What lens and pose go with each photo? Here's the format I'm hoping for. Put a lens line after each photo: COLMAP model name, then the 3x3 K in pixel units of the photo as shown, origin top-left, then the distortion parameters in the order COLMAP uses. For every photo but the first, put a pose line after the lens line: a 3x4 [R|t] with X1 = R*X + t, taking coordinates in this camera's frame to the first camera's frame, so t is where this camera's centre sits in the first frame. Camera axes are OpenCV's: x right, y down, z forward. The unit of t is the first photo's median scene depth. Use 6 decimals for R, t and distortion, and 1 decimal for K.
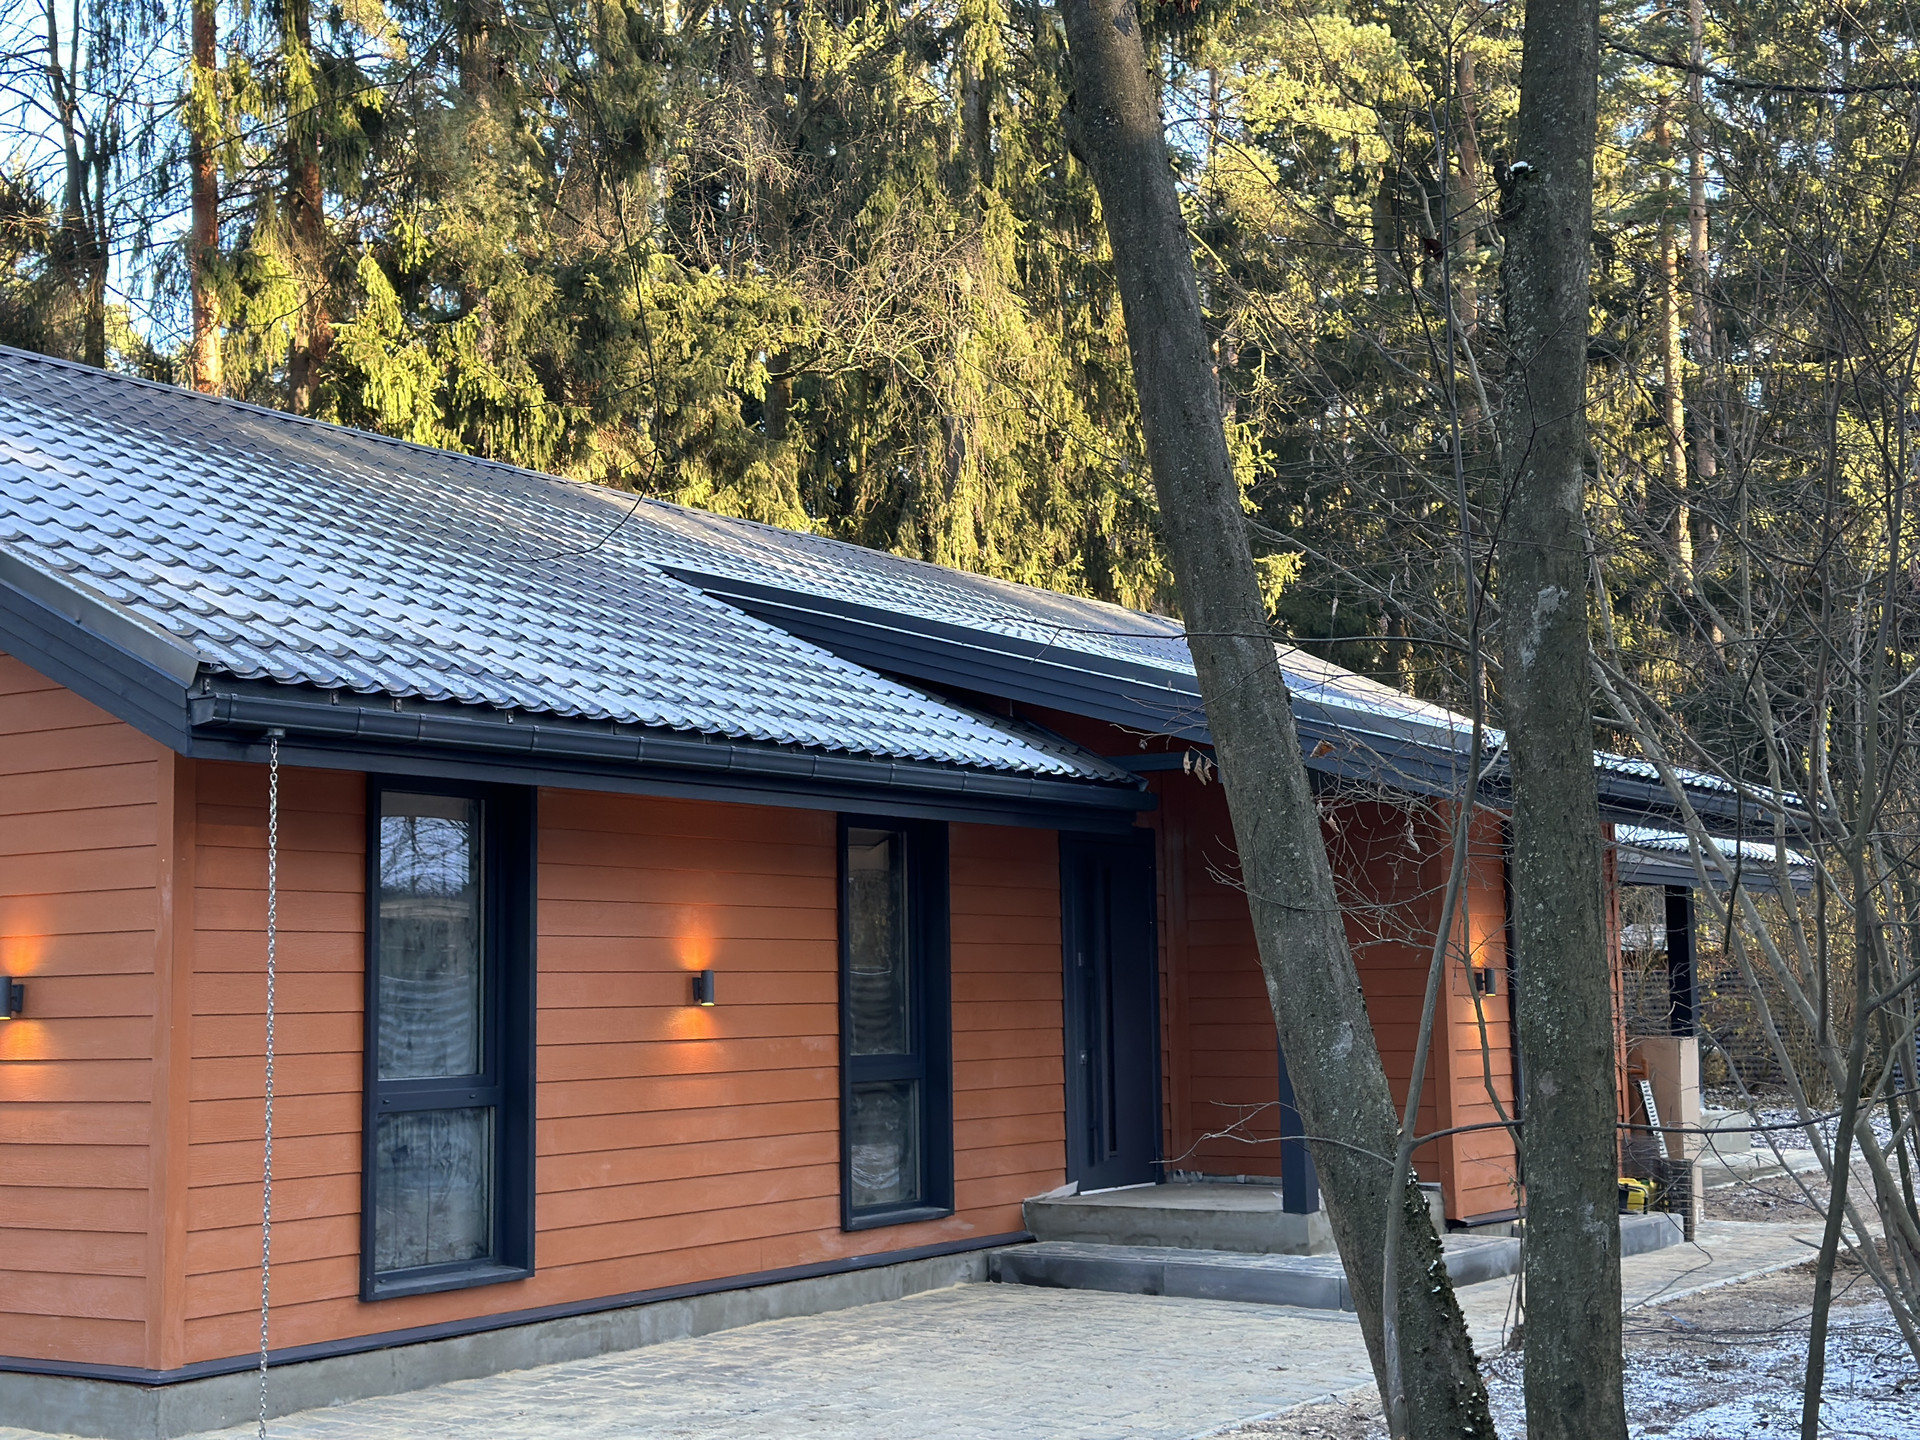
lens RADIAL K [[2677.9, 0, 960.0], [0, 2677.9, 720.0], [0, 0, 1]] dist [0.237075, -0.645343]
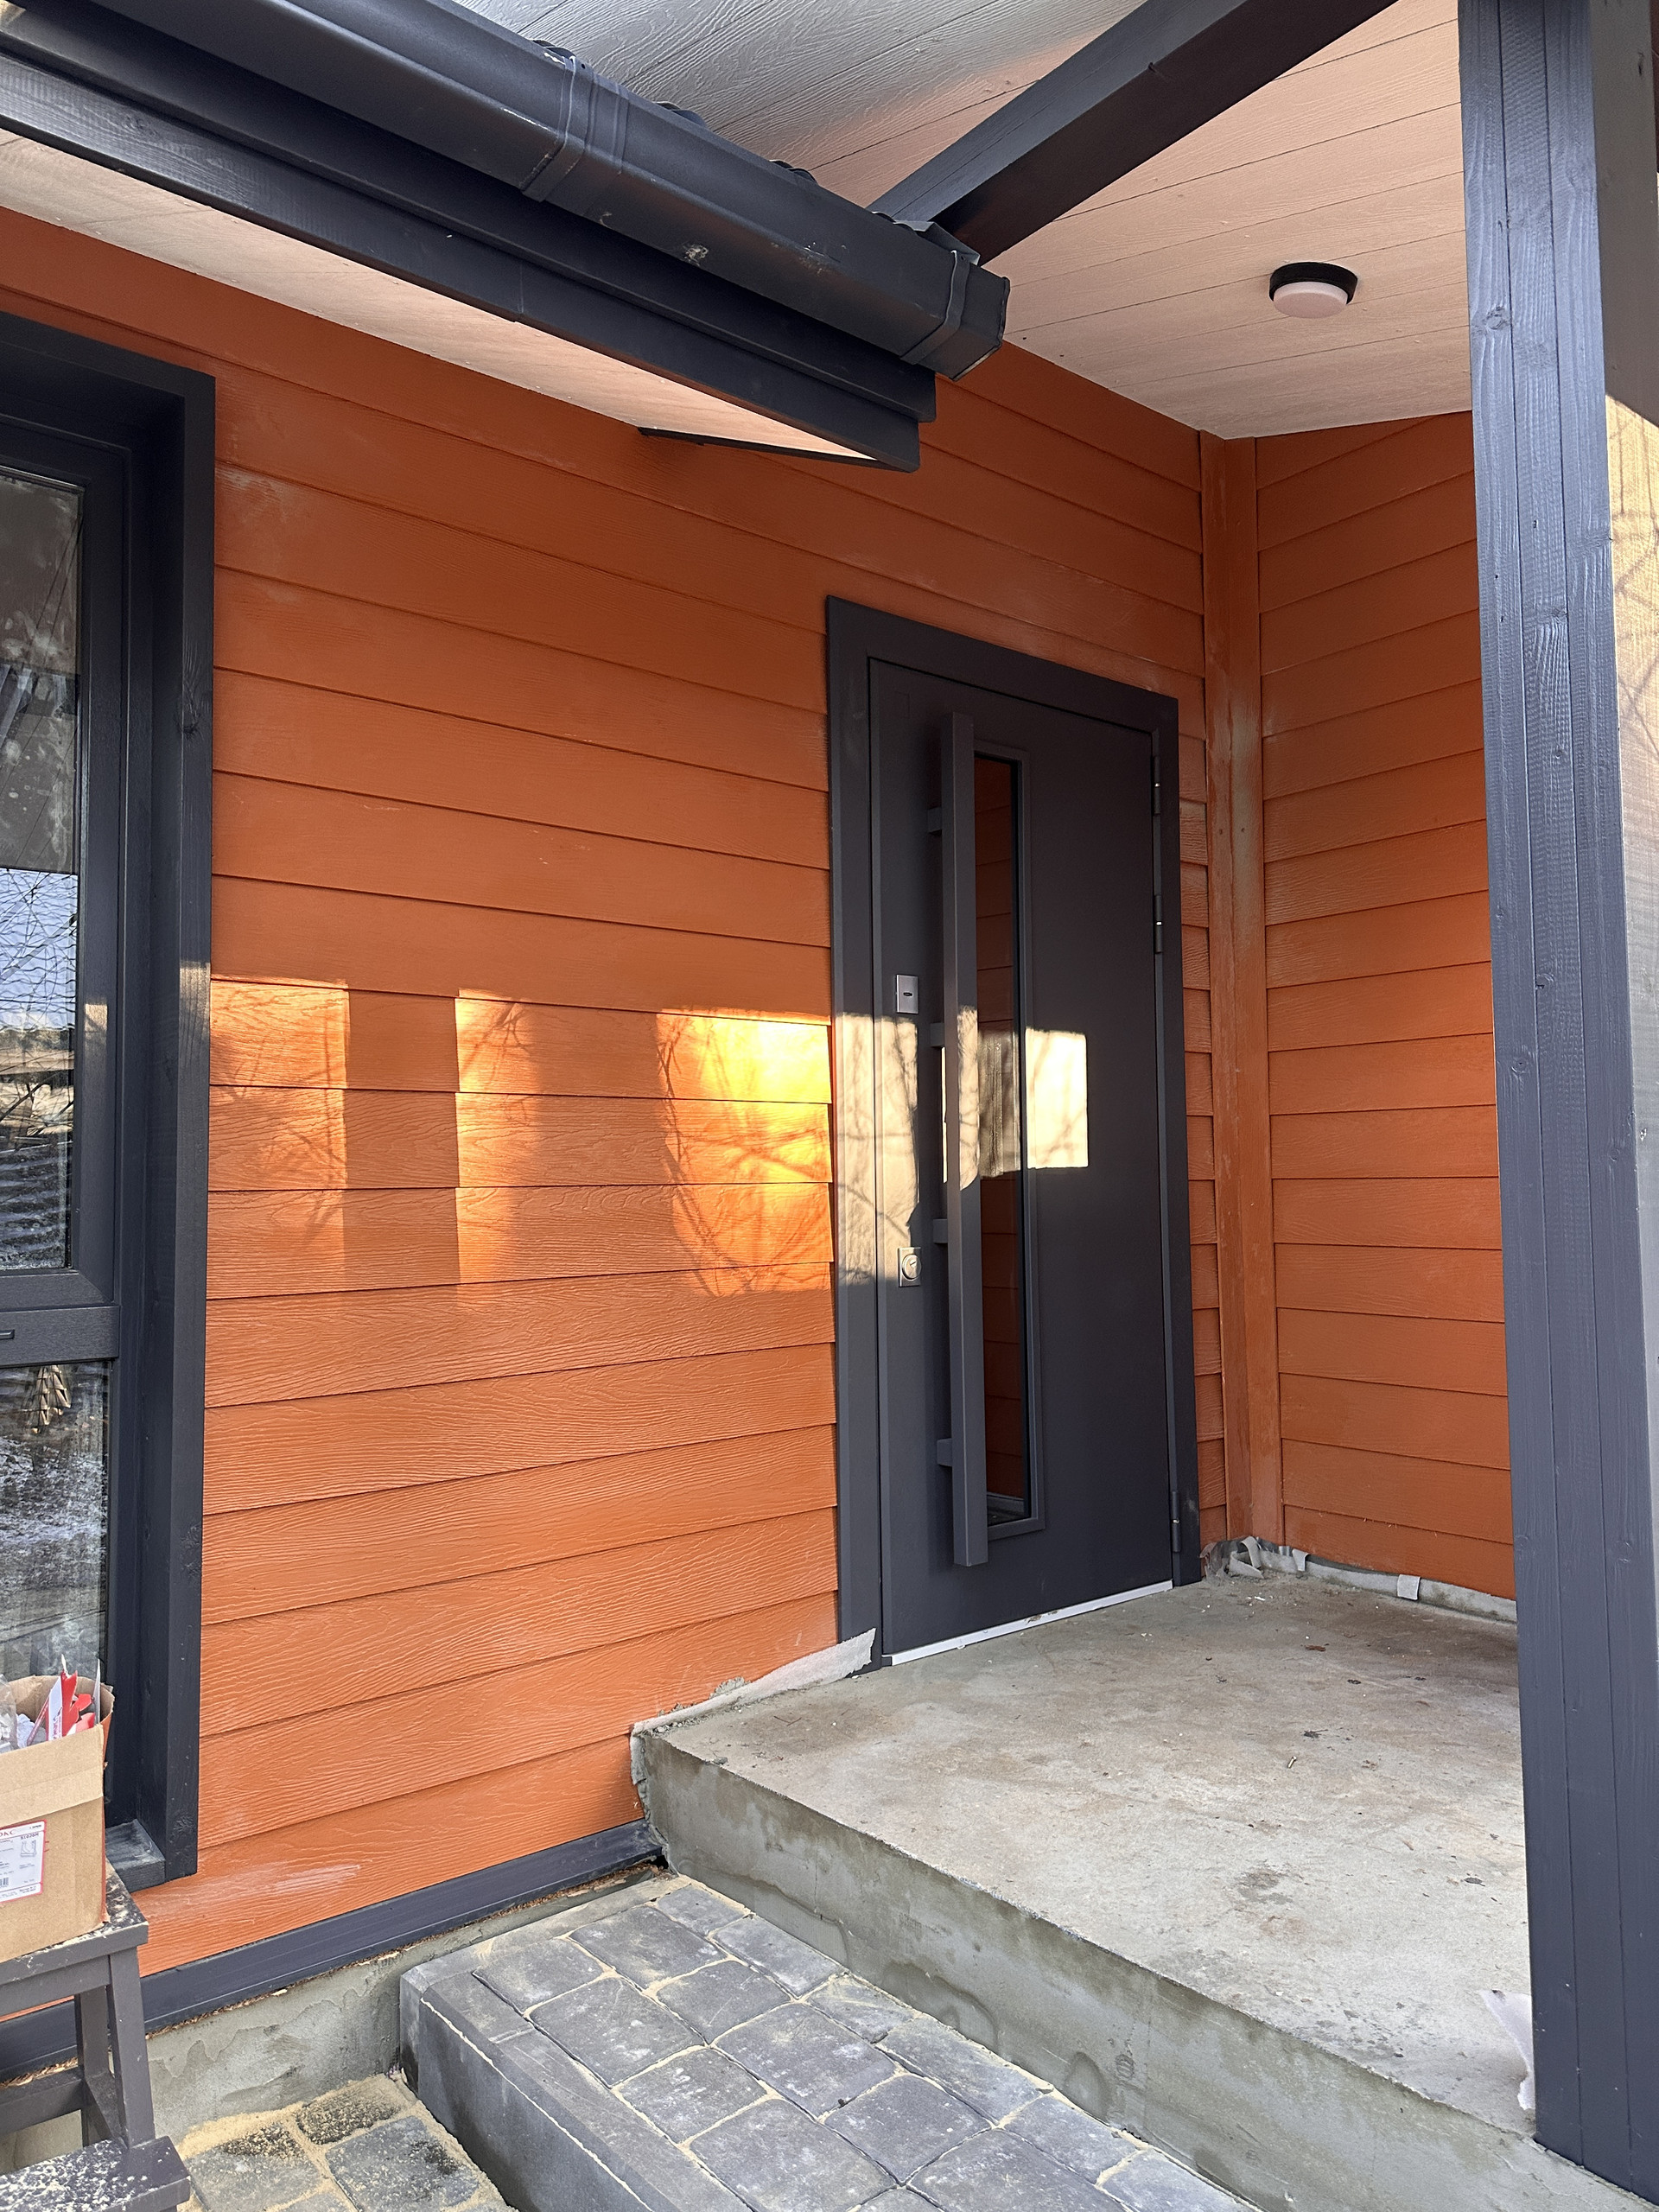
lens RADIAL K [[1556.8, 0, 829.5], [0, 1556.8, 1106.0], [0, 0, 1]] dist [0.160552, -0.284381]
pose [[0.959788, -0.008465, -0.280599, 0.055022], [0.023158, 0.998526, 0.049089, 0.055453], [0.279770, -0.053613, 0.958569, 0.472260]]
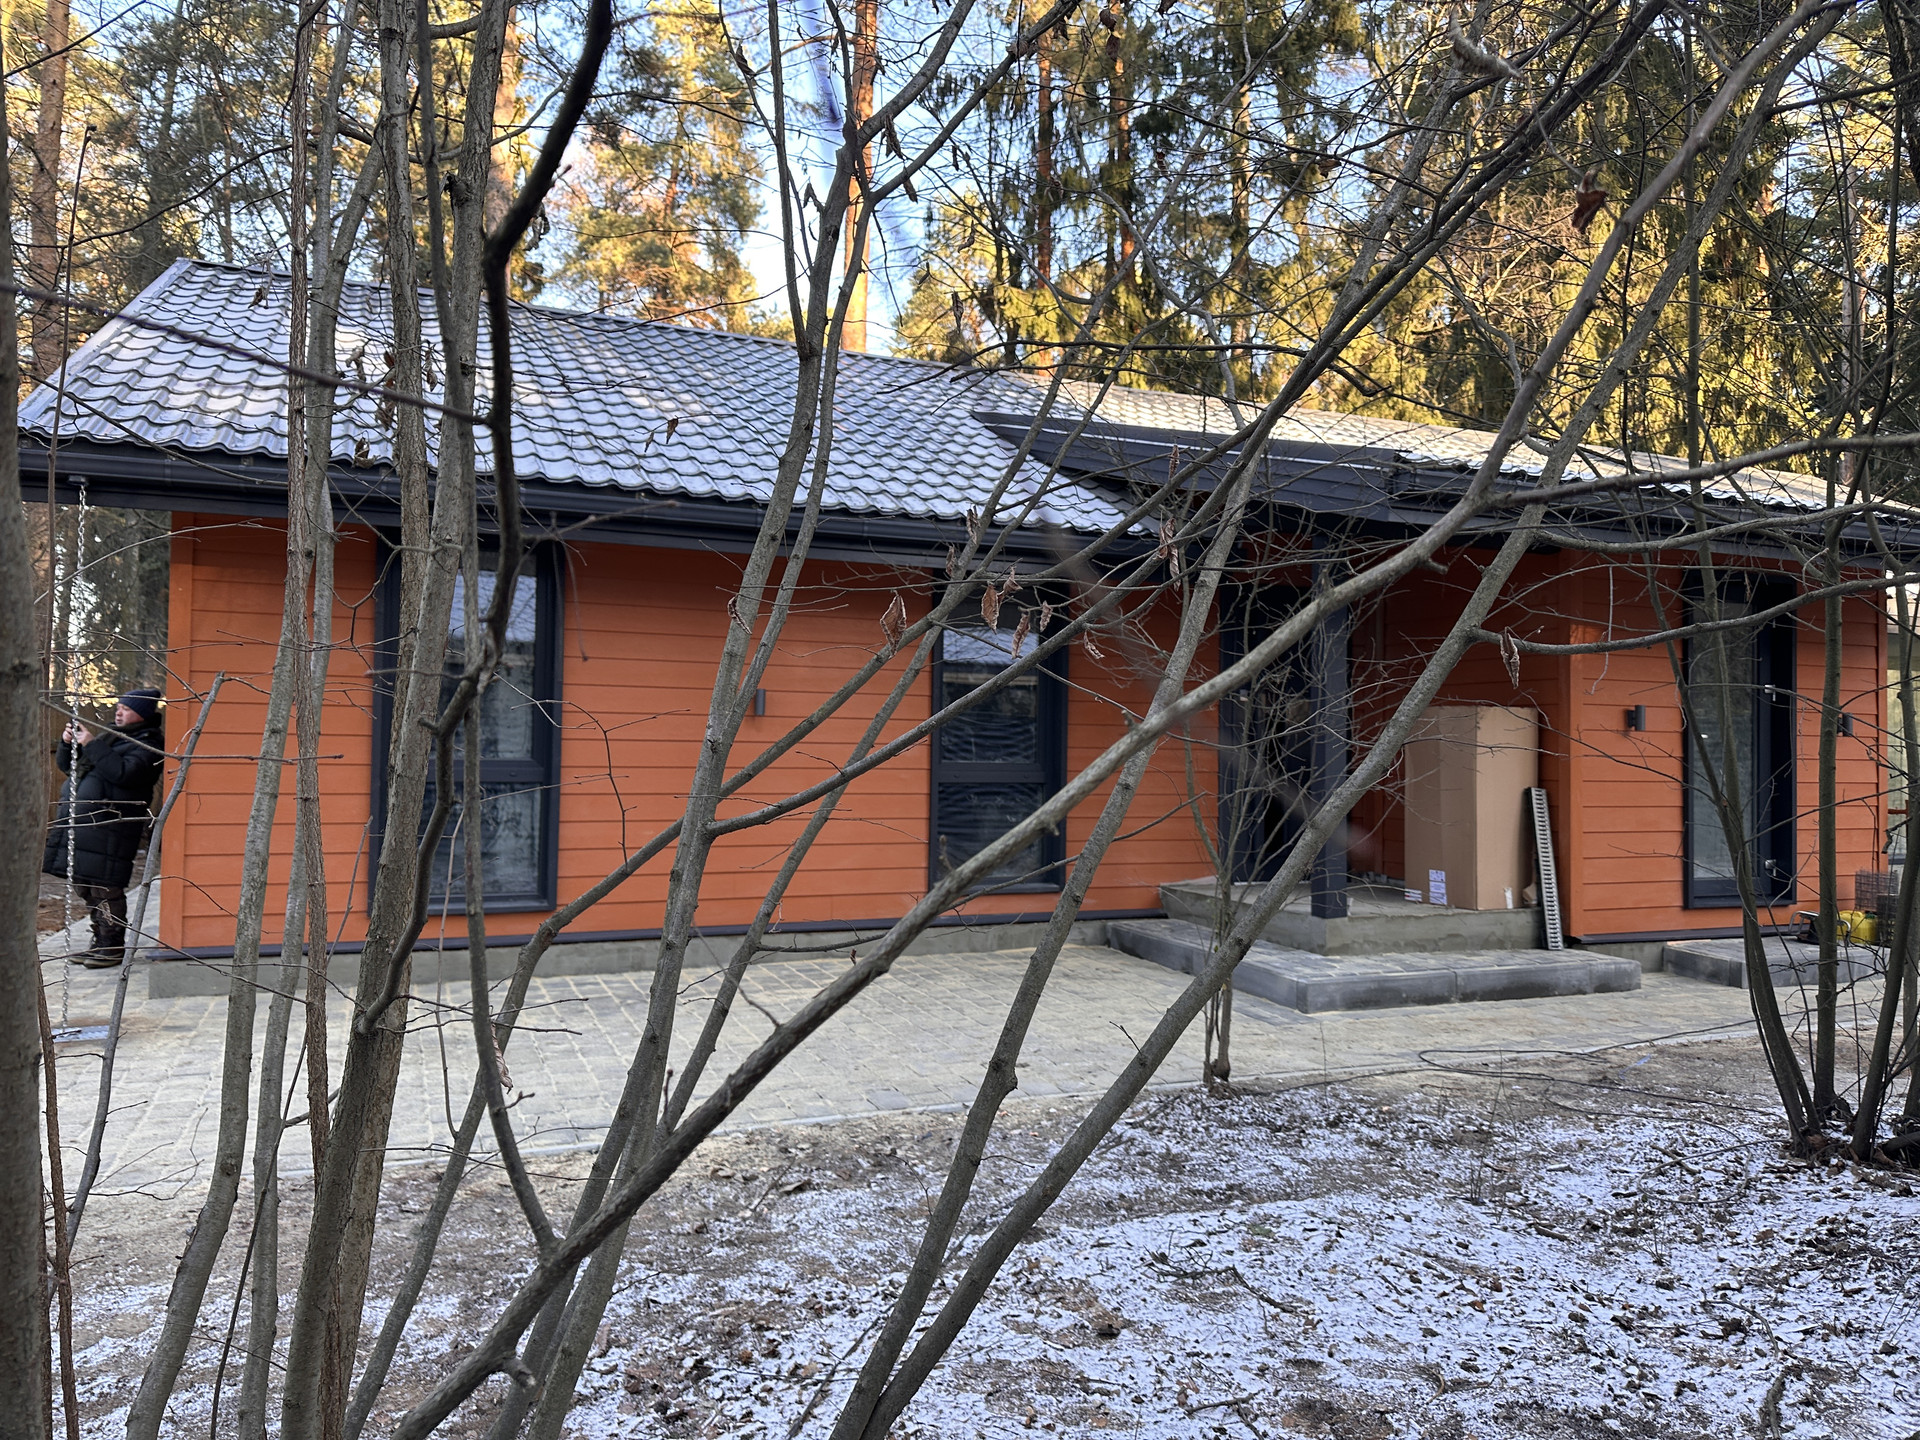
lens RADIAL K [[1351.3, 0, 960.0], [0, 1351.3, 720.0], [0, 0, 1]] dist [0.160552, -0.284381]
pose [[0.827624, 0.012913, -0.561135, 0.168460], [0.030922, 0.997168, 0.068555, 0.031720], [0.560431, -0.074089, 0.824881, 0.246793]]
